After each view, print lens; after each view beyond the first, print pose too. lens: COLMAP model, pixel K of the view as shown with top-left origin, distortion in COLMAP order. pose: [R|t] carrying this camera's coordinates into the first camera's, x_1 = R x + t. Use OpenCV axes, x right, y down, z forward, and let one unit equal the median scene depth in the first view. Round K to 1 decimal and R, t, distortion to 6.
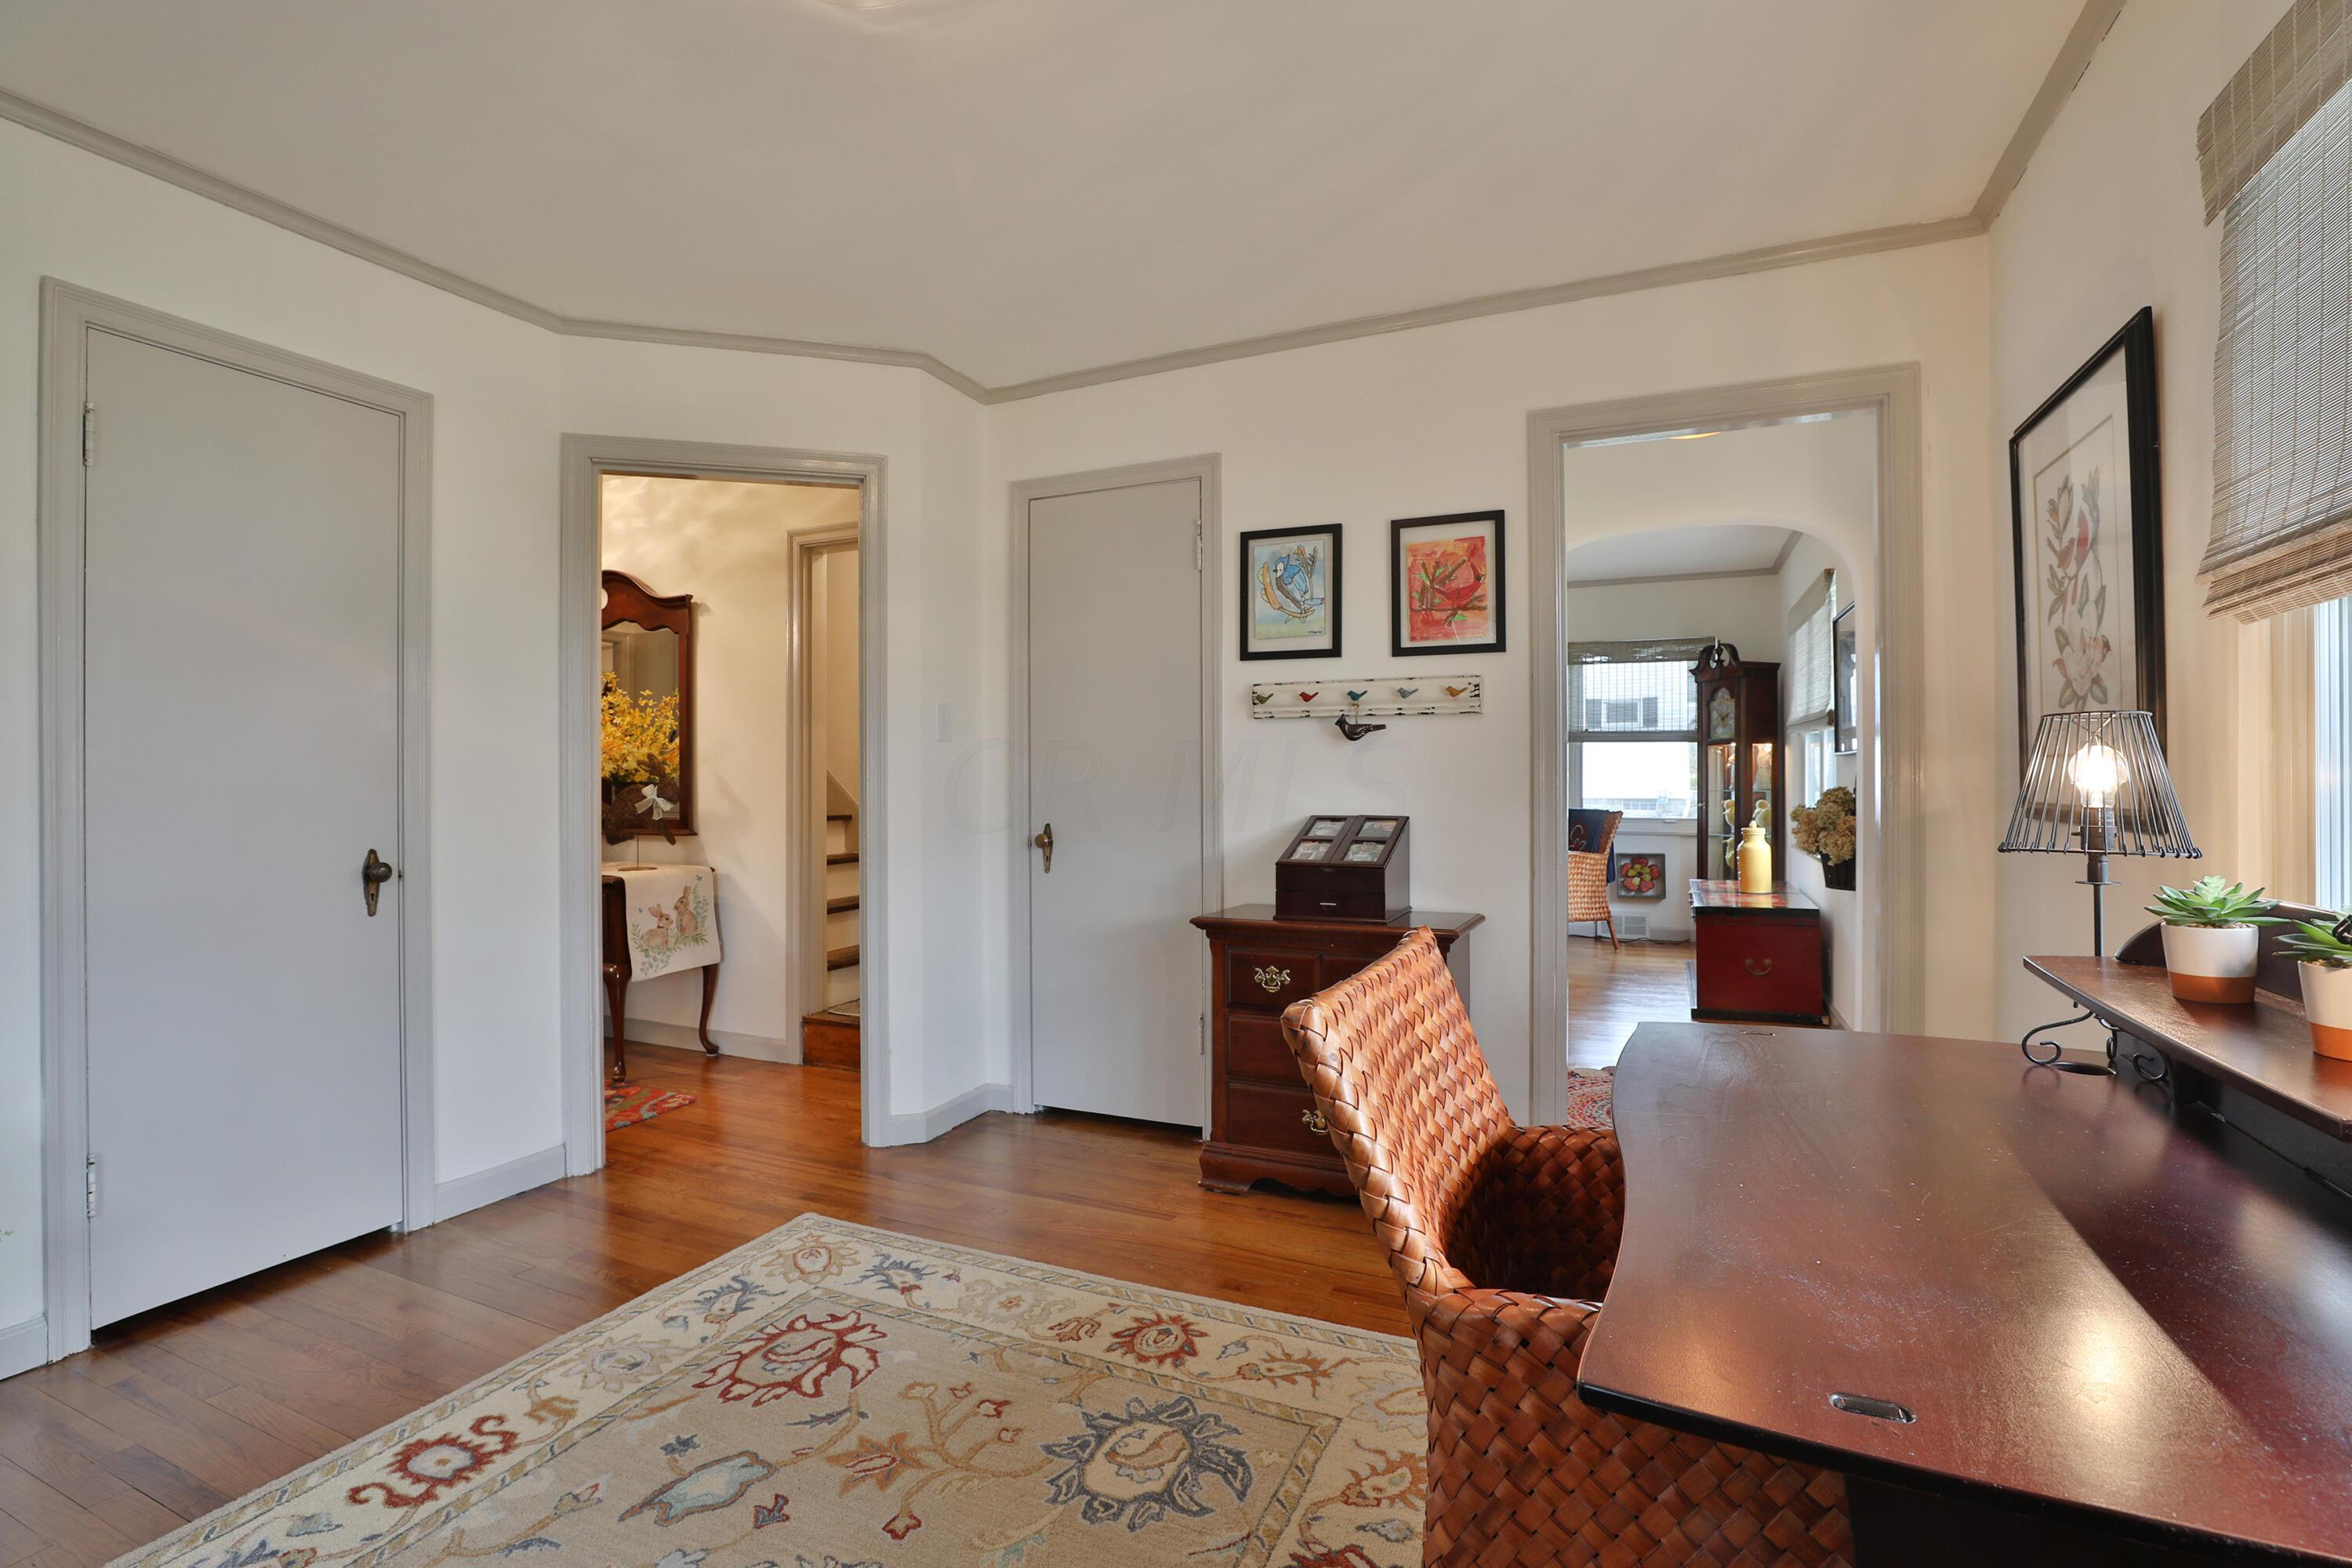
lens RADIAL K [[1069.1, 0, 1174.2], [0, 1069.1, 781.0], [0, 0, 1]] dist [-0.000262, 0.000040]
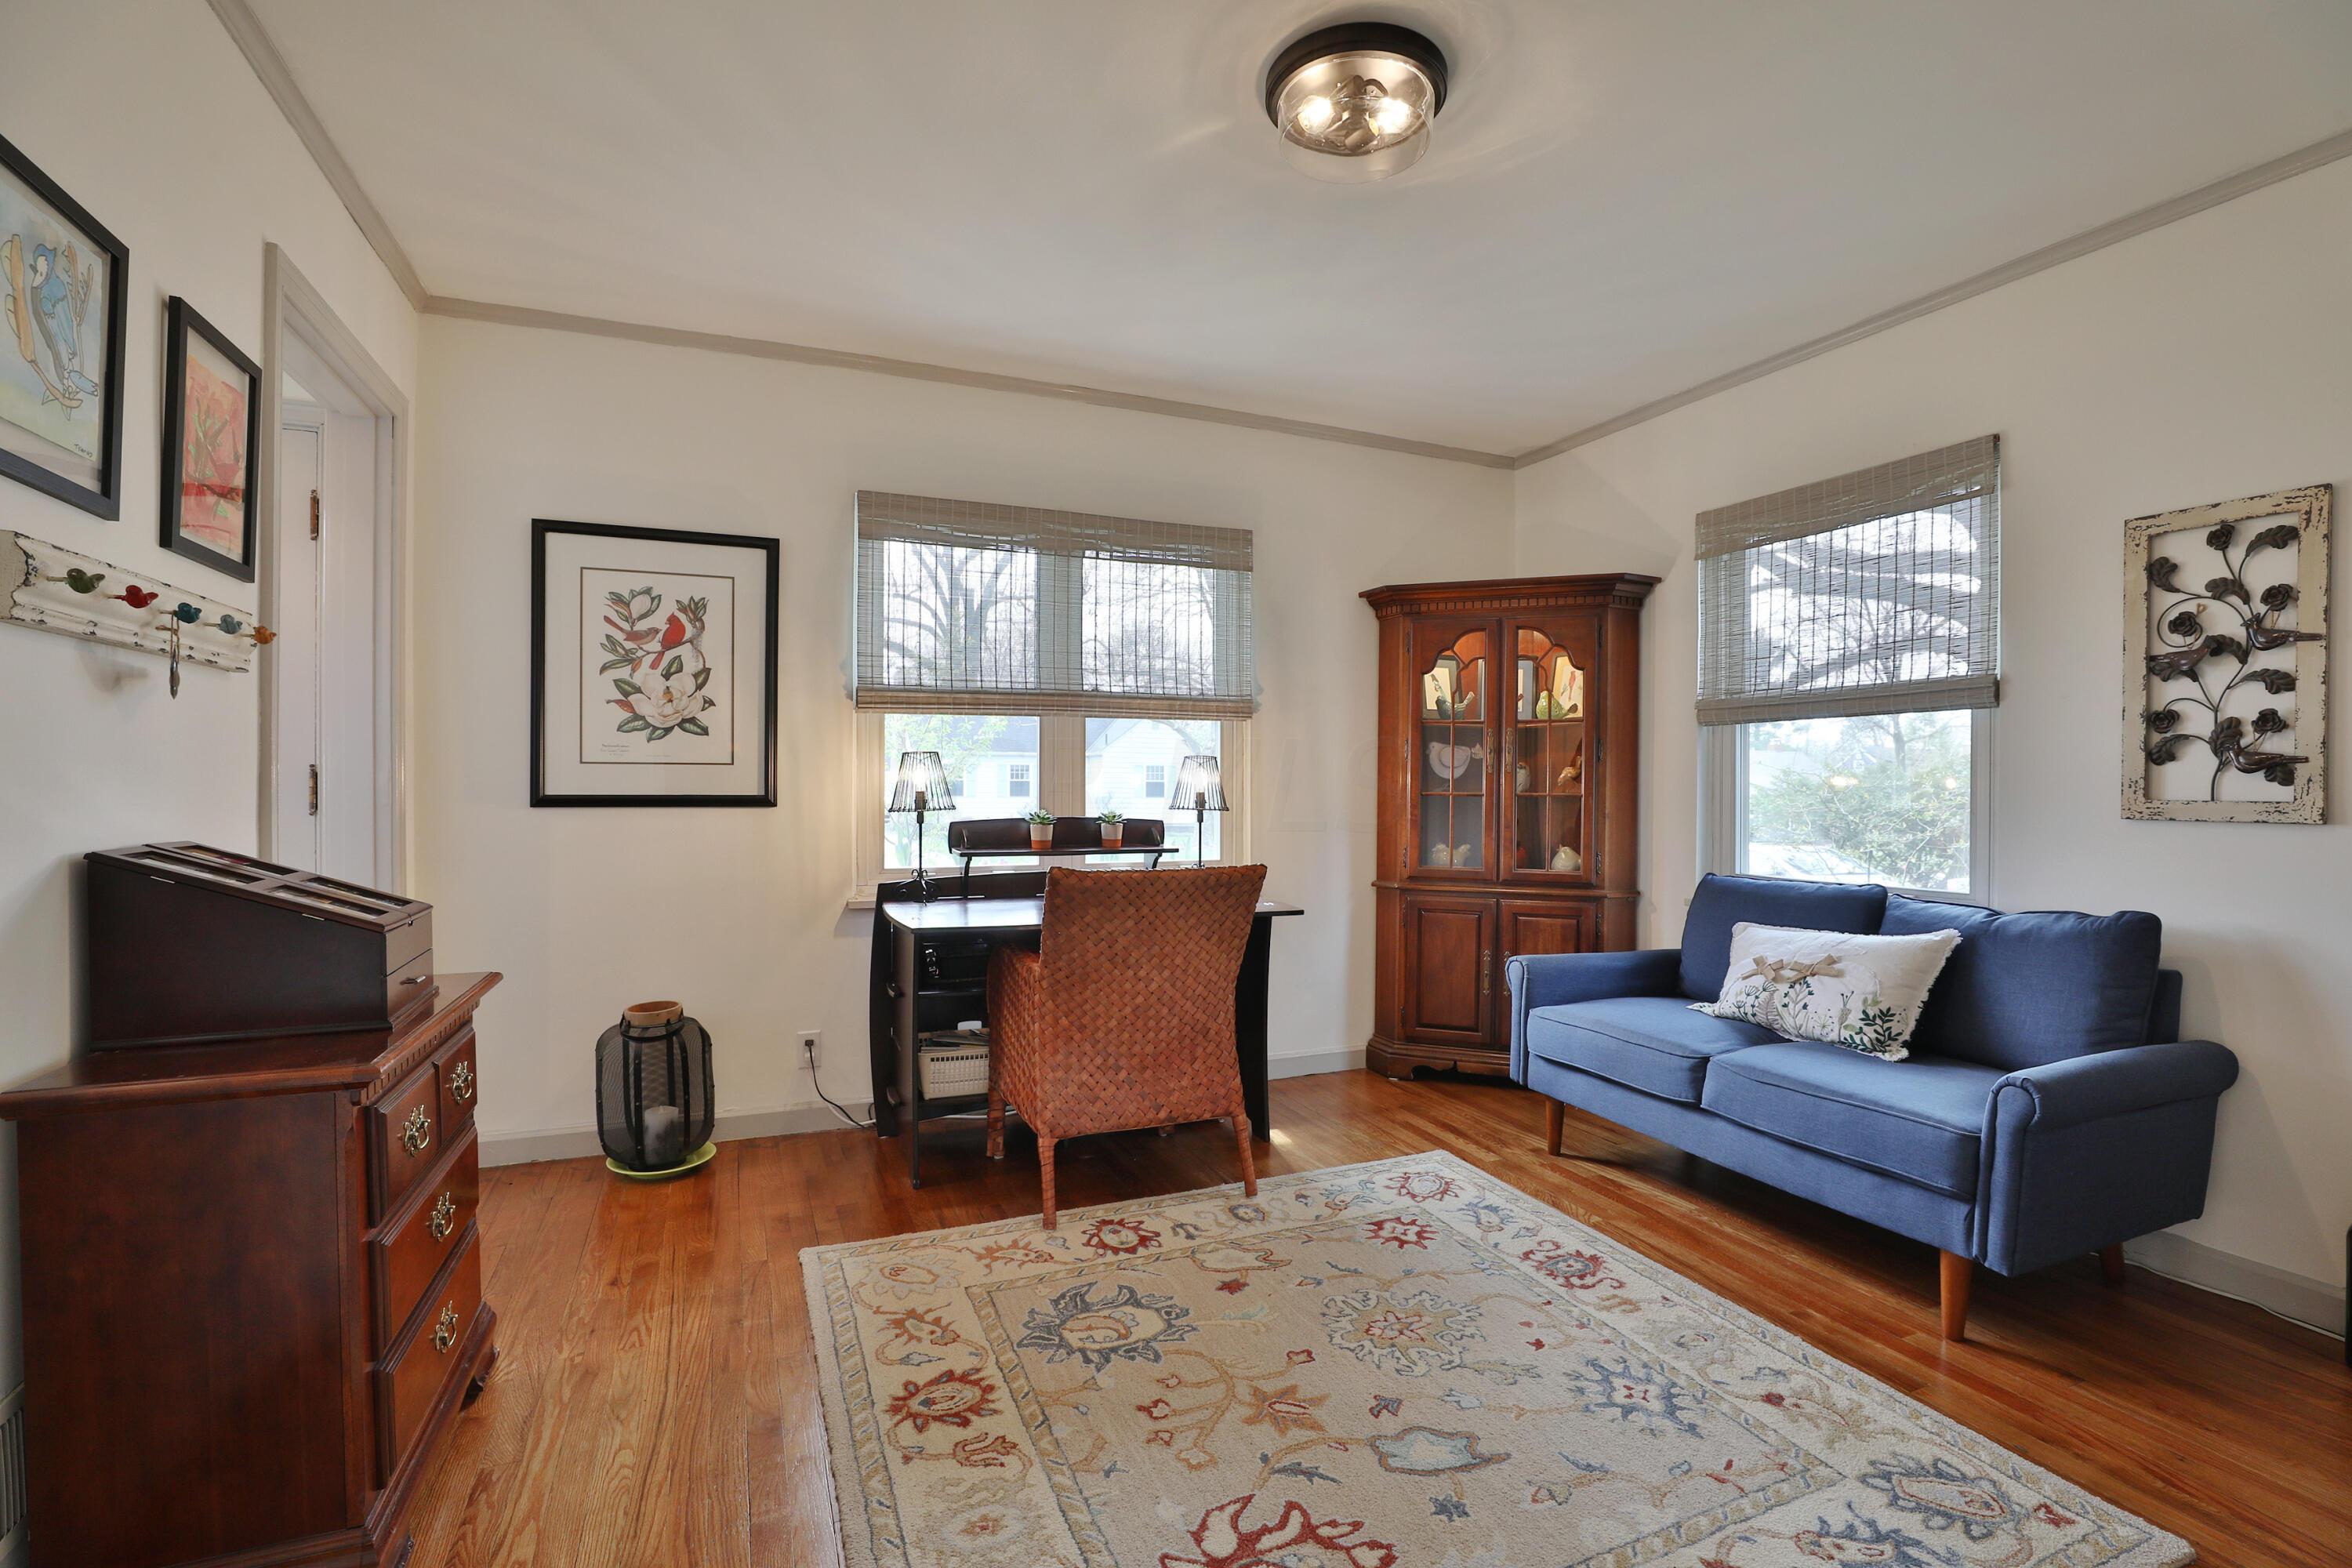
lens RADIAL K [[1069.1, 0, 1175.7], [0, 1069.1, 789.7], [0, 0, 1]] dist [-0.000262, 0.000040]
pose [[-0.725196, 0.000448, 0.688543, -0.885729], [0.000042, 1.000000, -0.000606, 0.021351], [-0.688543, -0.000411, -0.725196, 1.754659]]
